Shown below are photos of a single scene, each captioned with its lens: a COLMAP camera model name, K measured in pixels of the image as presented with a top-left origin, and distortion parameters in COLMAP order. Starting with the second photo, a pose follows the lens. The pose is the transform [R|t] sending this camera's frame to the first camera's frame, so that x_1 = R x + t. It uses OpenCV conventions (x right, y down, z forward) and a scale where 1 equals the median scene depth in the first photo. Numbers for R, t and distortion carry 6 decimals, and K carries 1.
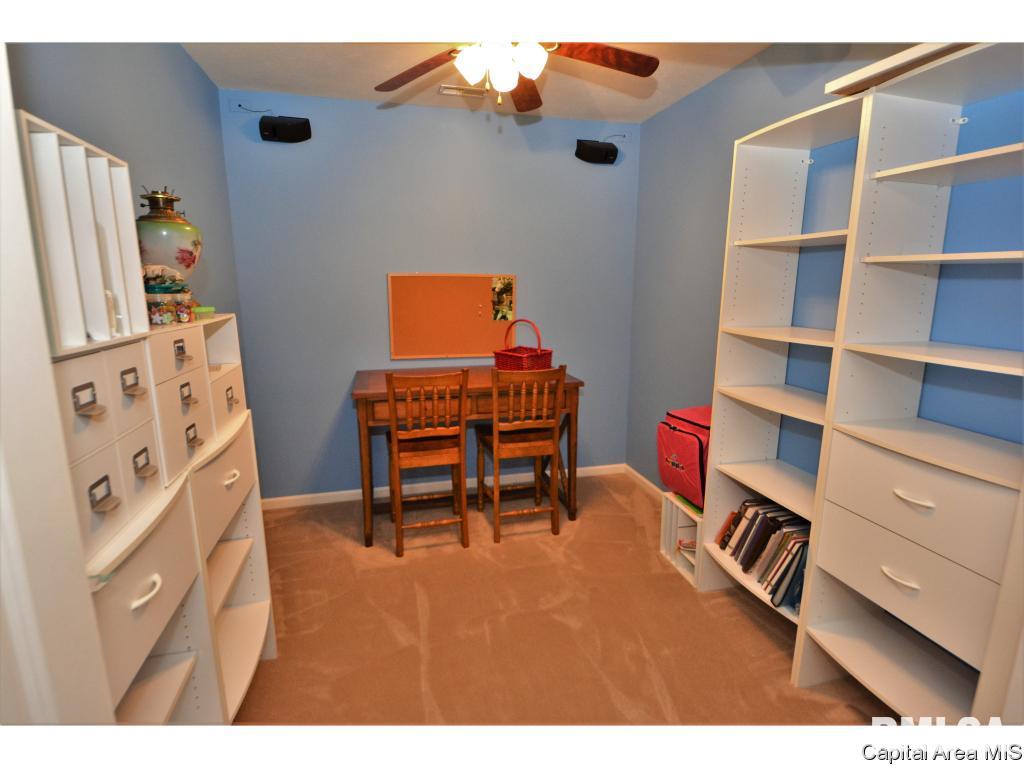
lens RADIAL K [[508.5, 0, 513.4], [0, 508.5, 380.7], [0, 0, 1]] dist [-0.005416, -0.000719]
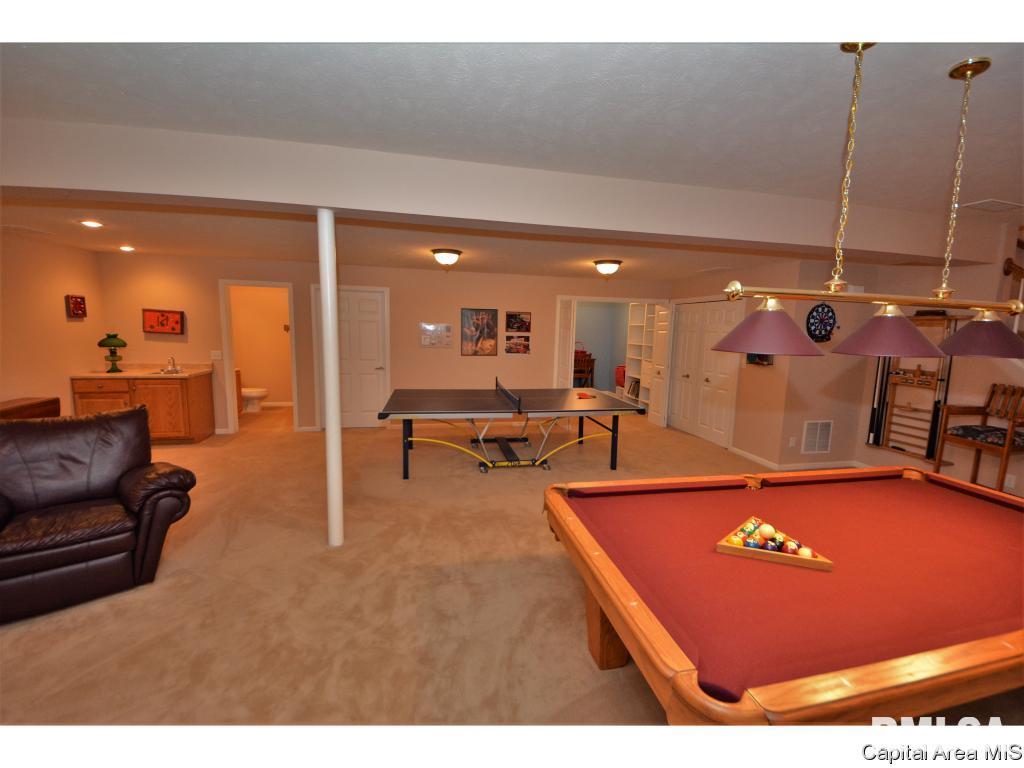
lens RADIAL K [[410.6, 0, 509.4], [0, 410.6, 381.8], [0, 0, 1]] dist [0.025032, 0.000122]
pose [[0.997938, 0.020859, -0.060695, -0.381525], [-0.025082, 0.997255, -0.069667, 0.492040], [0.059075, 0.071045, 0.995722, -2.519059]]
